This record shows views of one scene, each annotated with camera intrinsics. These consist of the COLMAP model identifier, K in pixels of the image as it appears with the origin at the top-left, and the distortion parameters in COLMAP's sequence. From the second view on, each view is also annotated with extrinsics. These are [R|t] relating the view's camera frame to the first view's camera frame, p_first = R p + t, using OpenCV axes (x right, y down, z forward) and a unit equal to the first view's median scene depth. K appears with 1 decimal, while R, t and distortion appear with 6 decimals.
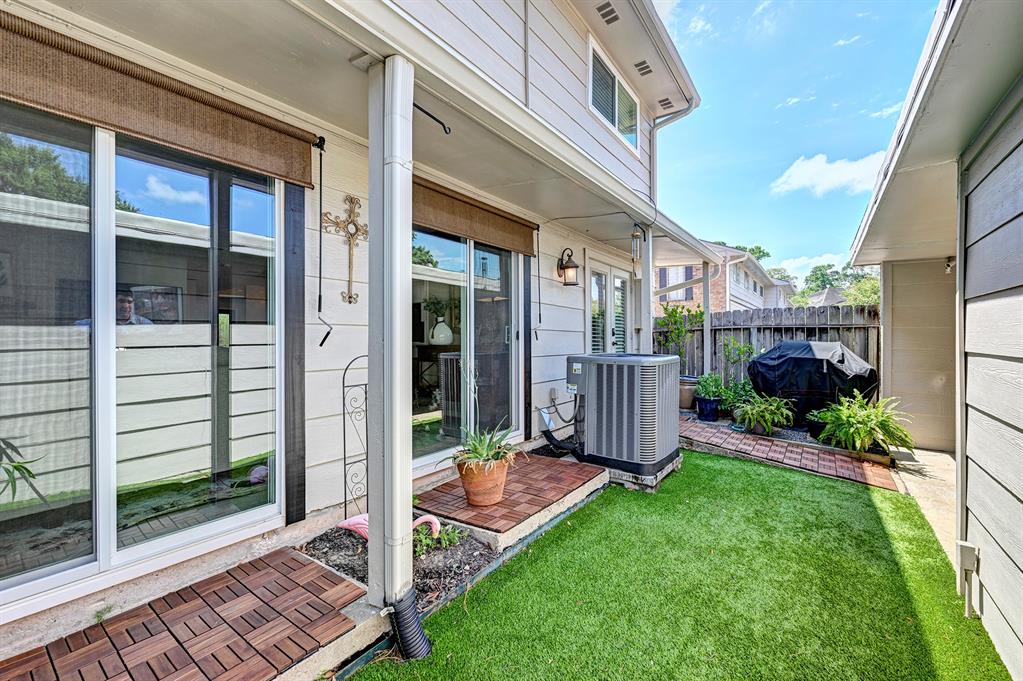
lens RADIAL K [[408.6, 0, 512.9], [0, 408.6, 337.6], [0, 0, 1]] dist [-0.002665, -0.000331]
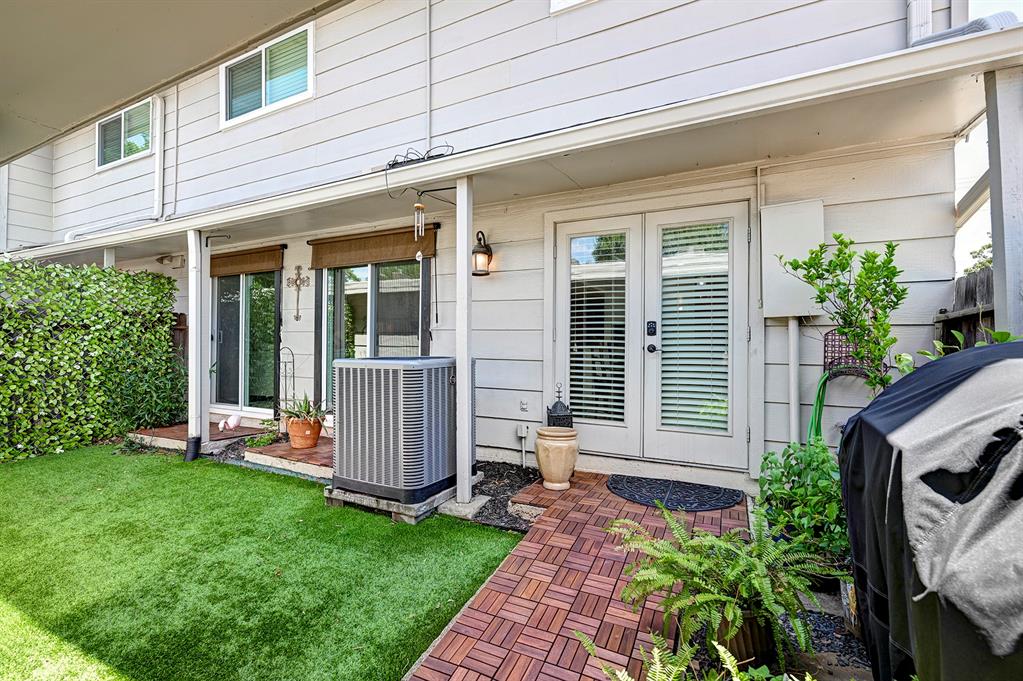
lens RADIAL K [[448.4, 0, 512.6], [0, 448.4, 340.6], [0, 0, 1]] dist [-0.003631, -0.000097]
pose [[0.171586, -0.007968, -0.985137, 1.868691], [-0.007007, 0.999932, -0.009308, 0.023220], [0.985144, 0.008500, 0.171519, 1.636234]]
